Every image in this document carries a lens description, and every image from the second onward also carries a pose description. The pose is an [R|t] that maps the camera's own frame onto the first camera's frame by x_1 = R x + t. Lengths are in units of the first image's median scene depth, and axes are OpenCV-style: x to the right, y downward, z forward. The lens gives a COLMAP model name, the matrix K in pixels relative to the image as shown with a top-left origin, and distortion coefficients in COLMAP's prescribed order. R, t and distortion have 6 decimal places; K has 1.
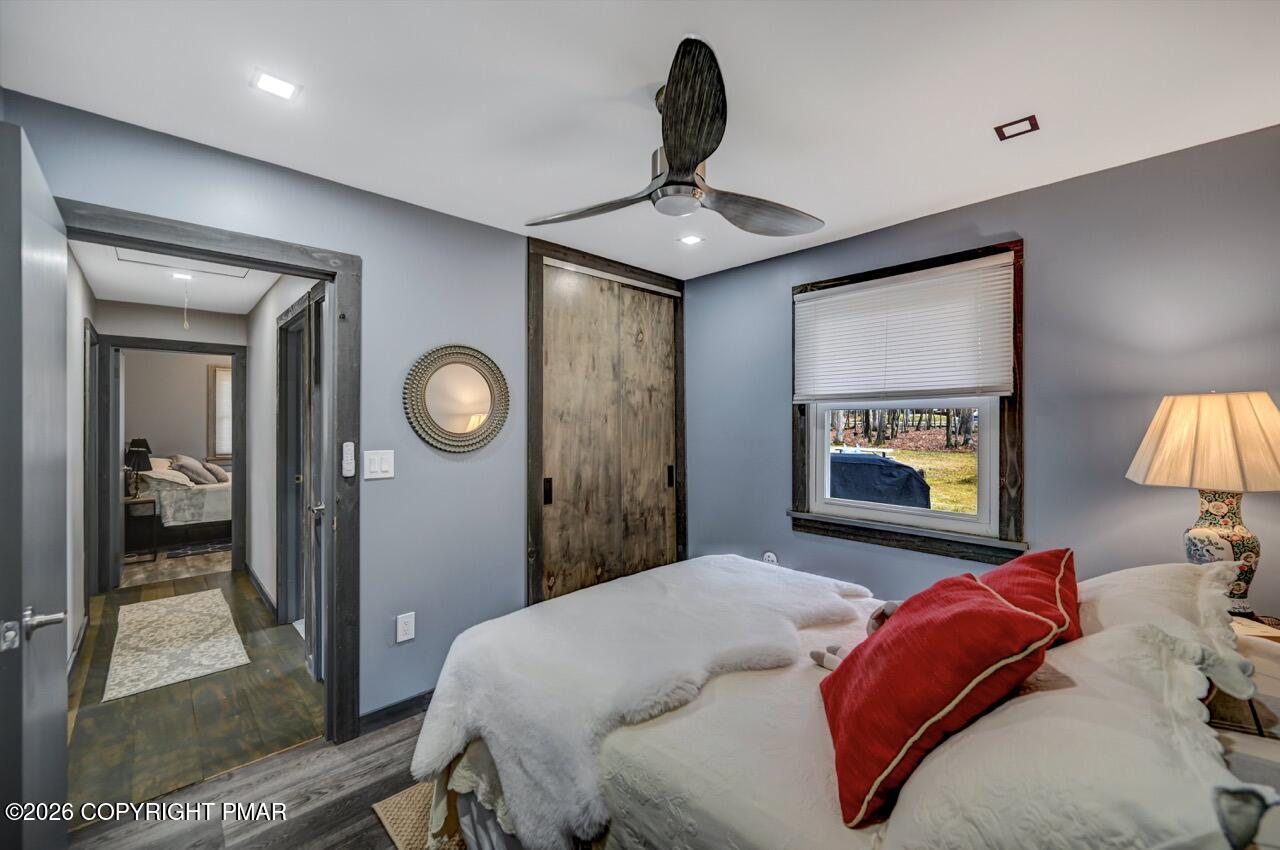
lens RADIAL K [[513.8, 0, 645.1], [0, 513.8, 420.9], [0, 0, 1]] dist [0.005851, -0.001949]
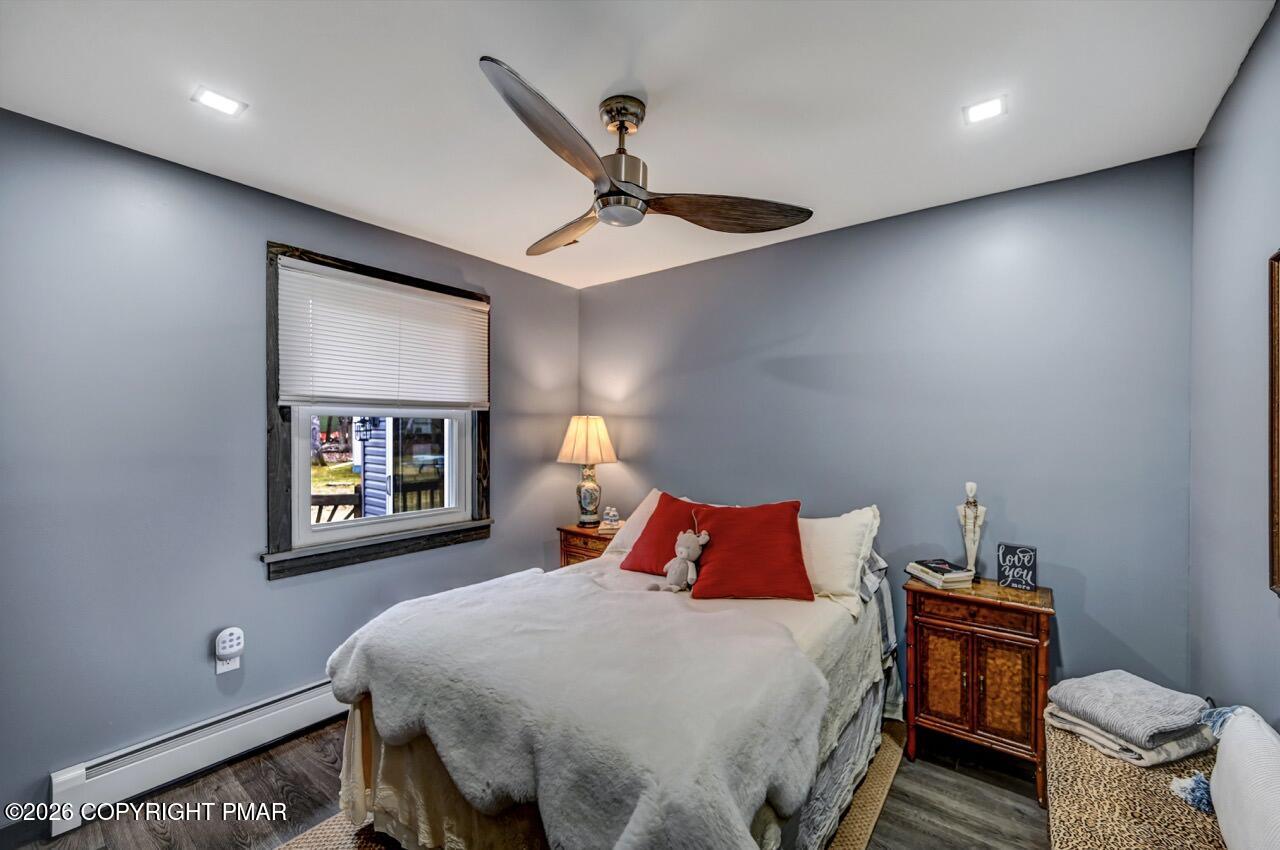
lens RADIAL K [[513.8, 0, 641.7], [0, 513.8, 430.4], [0, 0, 1]] dist [0.005851, -0.001949]
pose [[-0.144797, 0.002808, 0.989457, -0.653473], [-0.001114, 0.999995, -0.003001, 0.005992], [-0.989461, -0.001537, -0.144793, 0.772299]]
